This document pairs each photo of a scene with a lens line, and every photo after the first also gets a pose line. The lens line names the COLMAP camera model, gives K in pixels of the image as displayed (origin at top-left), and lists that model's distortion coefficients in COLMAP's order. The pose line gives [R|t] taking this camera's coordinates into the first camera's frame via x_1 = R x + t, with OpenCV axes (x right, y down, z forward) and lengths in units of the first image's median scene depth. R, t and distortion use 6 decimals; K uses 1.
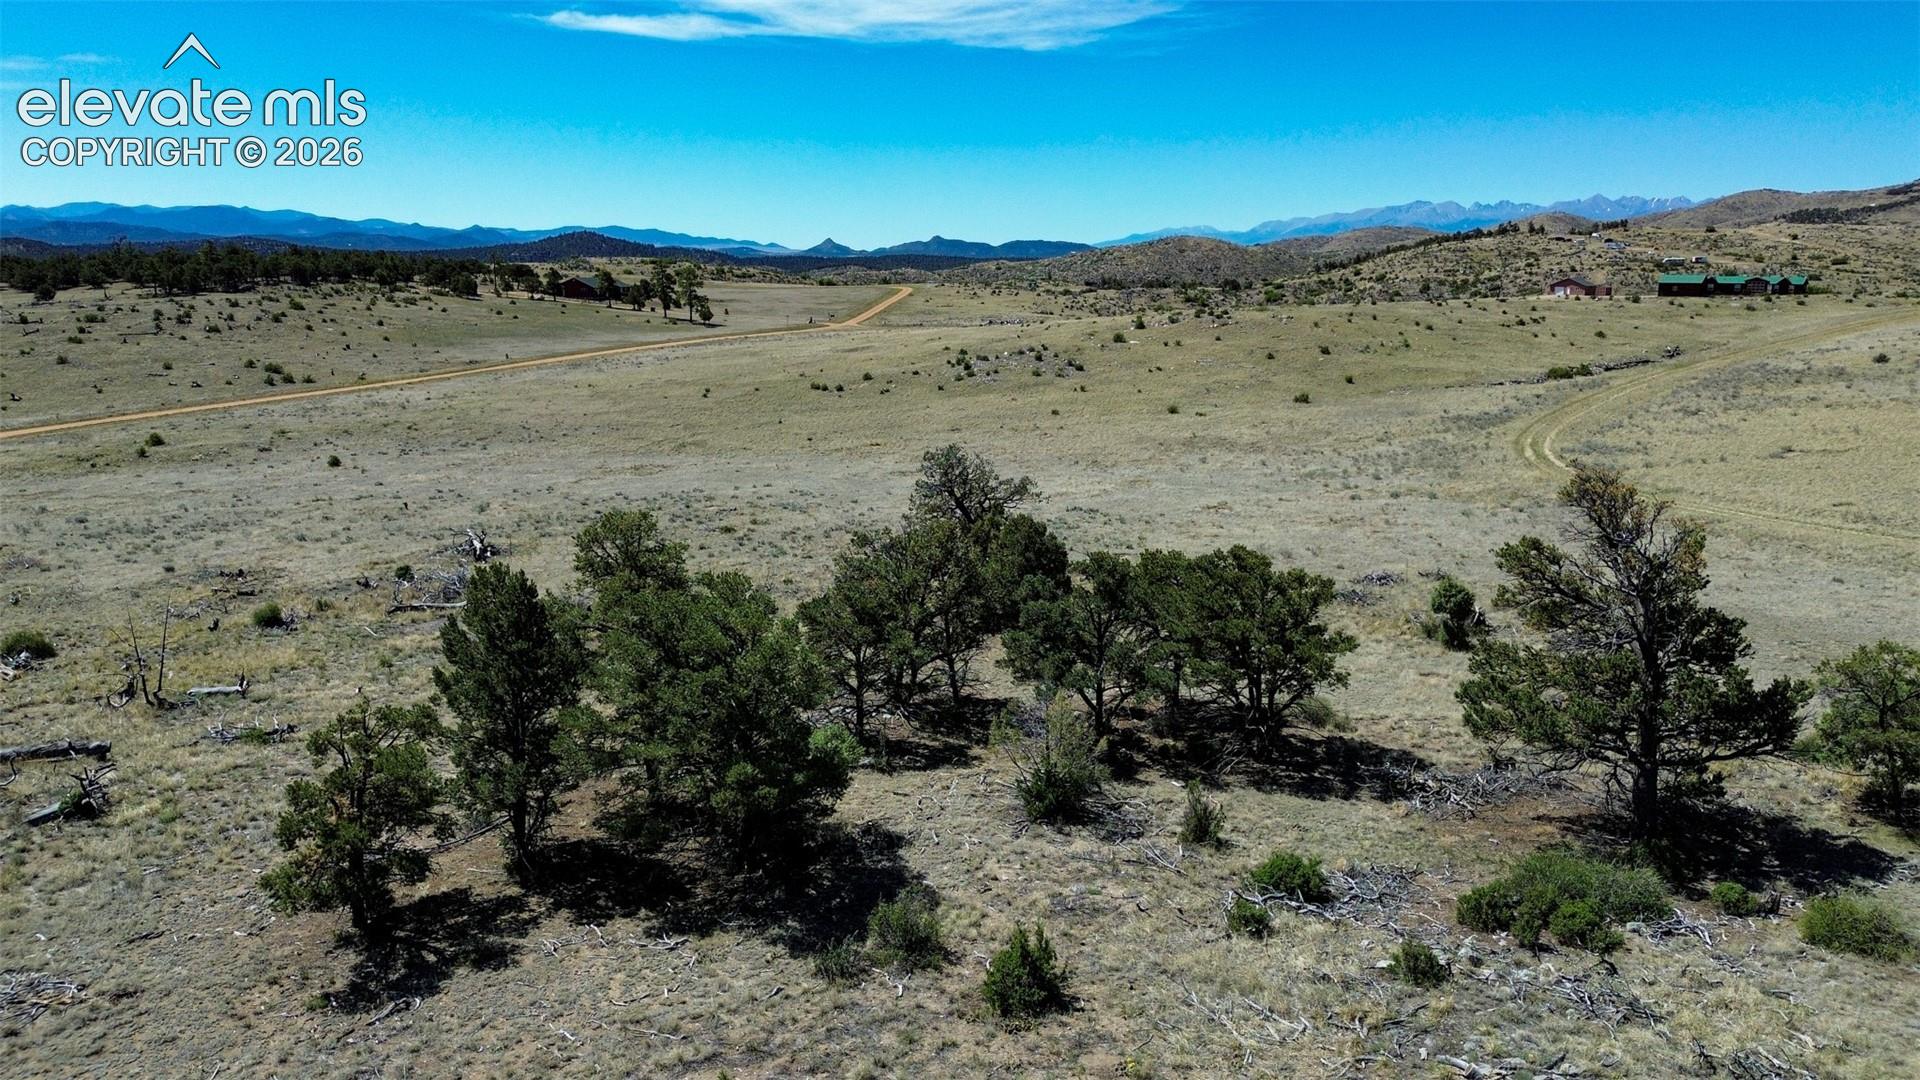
lens RADIAL K [[1349.5, 0, 960.0], [0, 1349.5, 540.0], [0, 0, 1]] dist [0.074813, -0.081089]
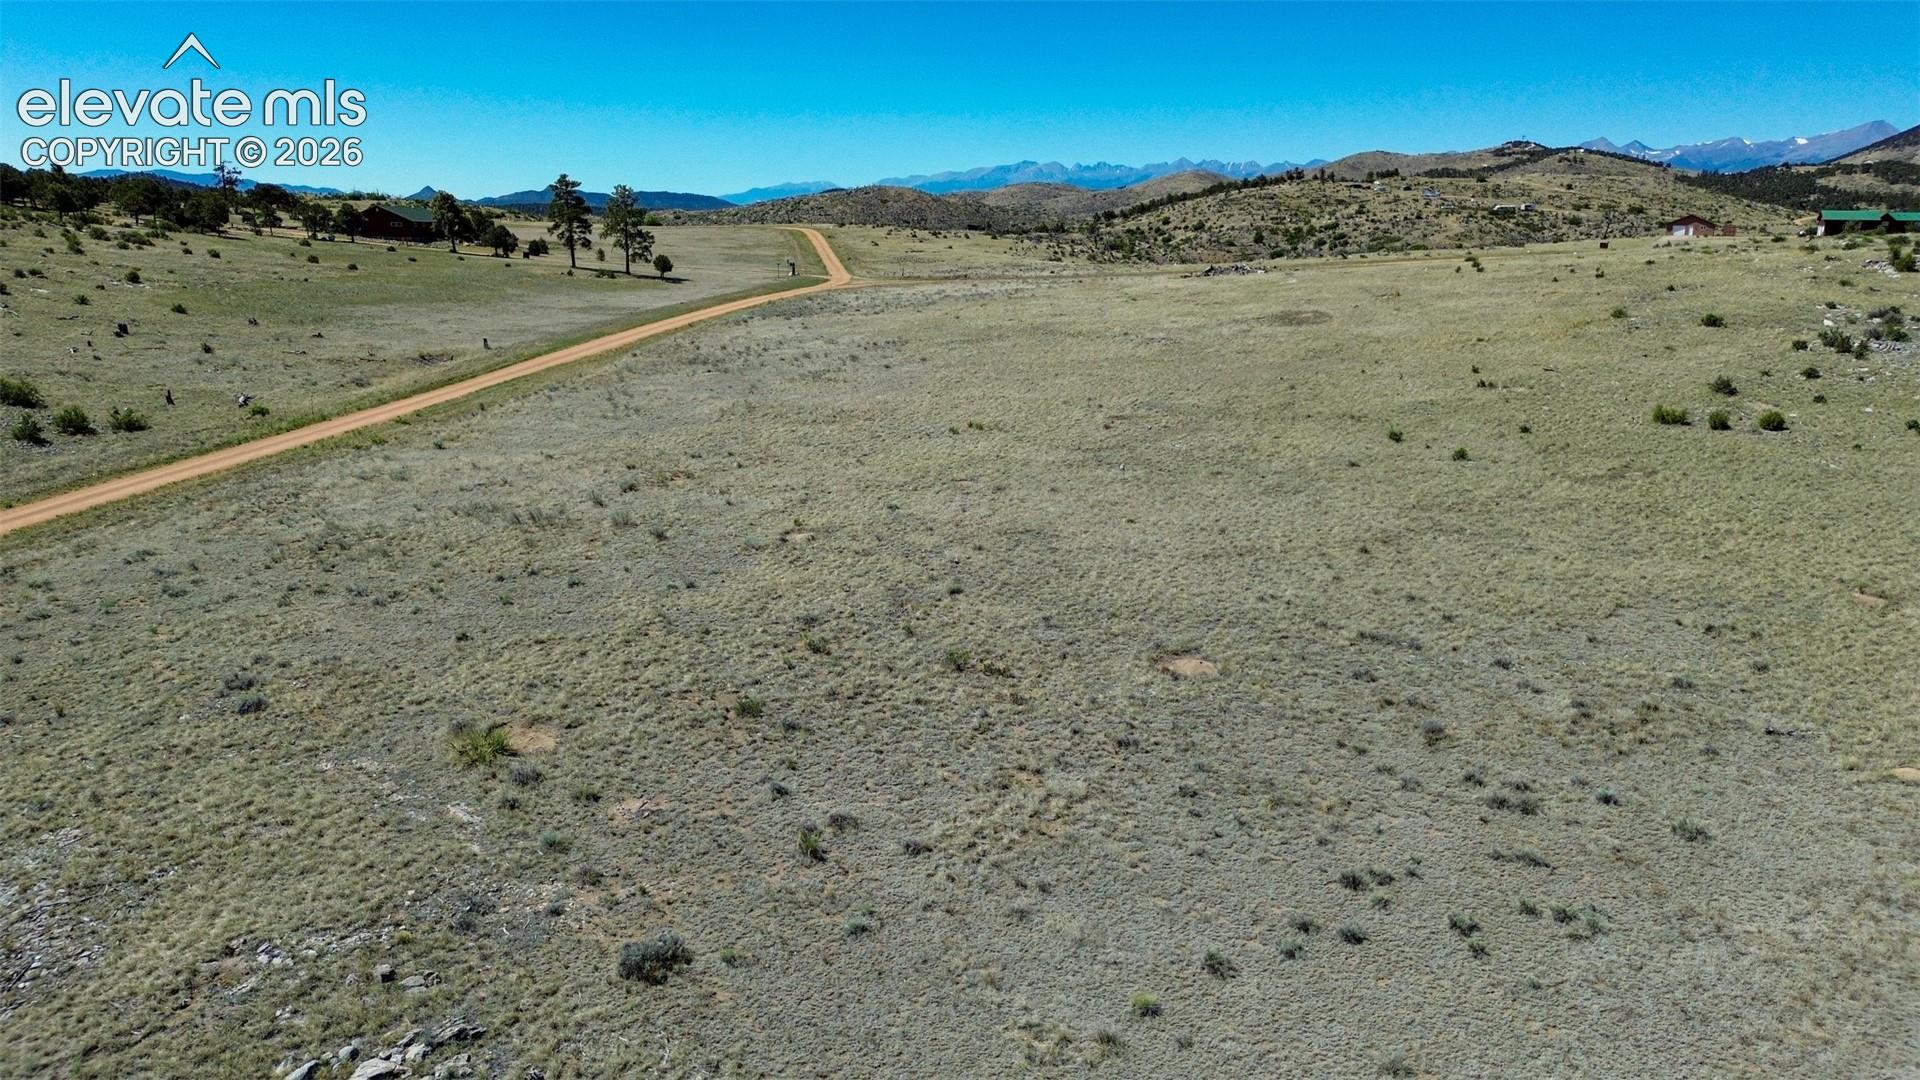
lens RADIAL K [[1349.5, 0, 960.0], [0, 1349.5, 540.0], [0, 0, 1]] dist [0.074813, -0.081089]
pose [[0.962139, -0.058630, 0.266179, -0.097098], [0.050370, 0.998017, 0.037760, -0.023713], [-0.267864, -0.022923, 0.963184, 0.152390]]
